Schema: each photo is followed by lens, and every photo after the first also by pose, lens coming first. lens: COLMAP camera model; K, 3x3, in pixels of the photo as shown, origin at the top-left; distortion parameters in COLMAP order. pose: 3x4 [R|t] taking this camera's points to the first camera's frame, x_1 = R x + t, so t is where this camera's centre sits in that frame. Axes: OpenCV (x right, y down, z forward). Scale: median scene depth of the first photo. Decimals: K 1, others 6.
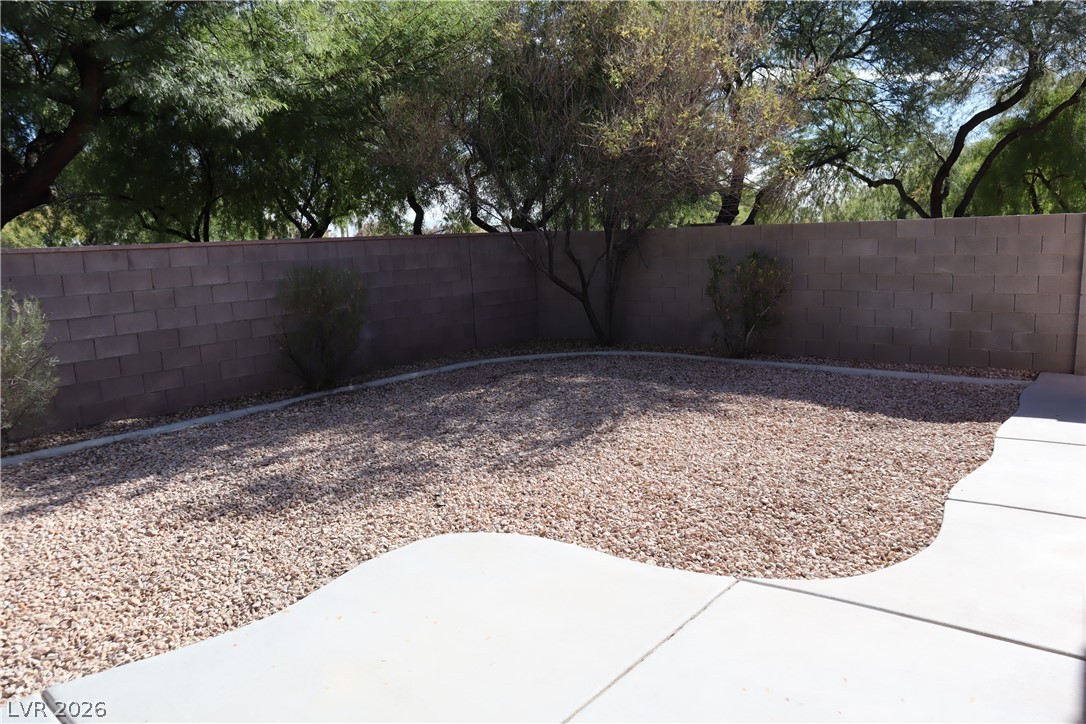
lens RADIAL K [[753.6, 0, 521.5], [0, 753.6, 357.9], [0, 0, 1]] dist [-0.029253, 0.043458]
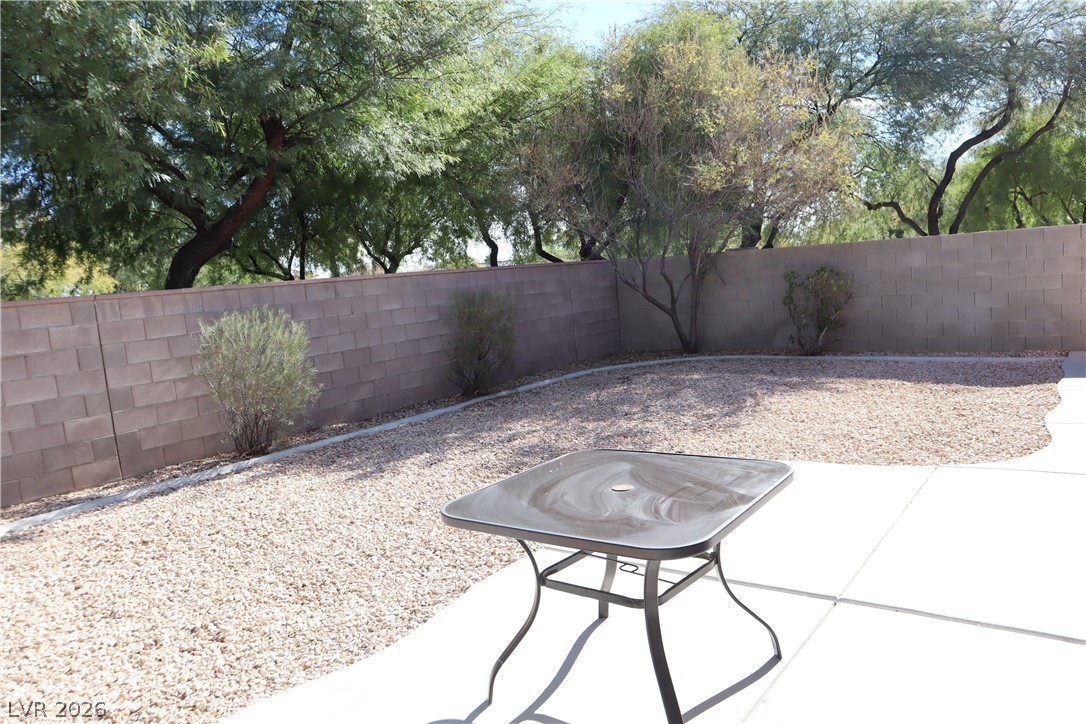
lens RADIAL K [[772.6, 0, 543.0], [0, 772.6, 362.0], [0, 0, 1]] dist [-0.003238, 0.062554]
pose [[0.996660, -0.045861, 0.067568, -0.217776], [0.048757, 0.997934, -0.041839, 0.039808], [-0.065509, 0.044994, 0.996837, -0.191839]]
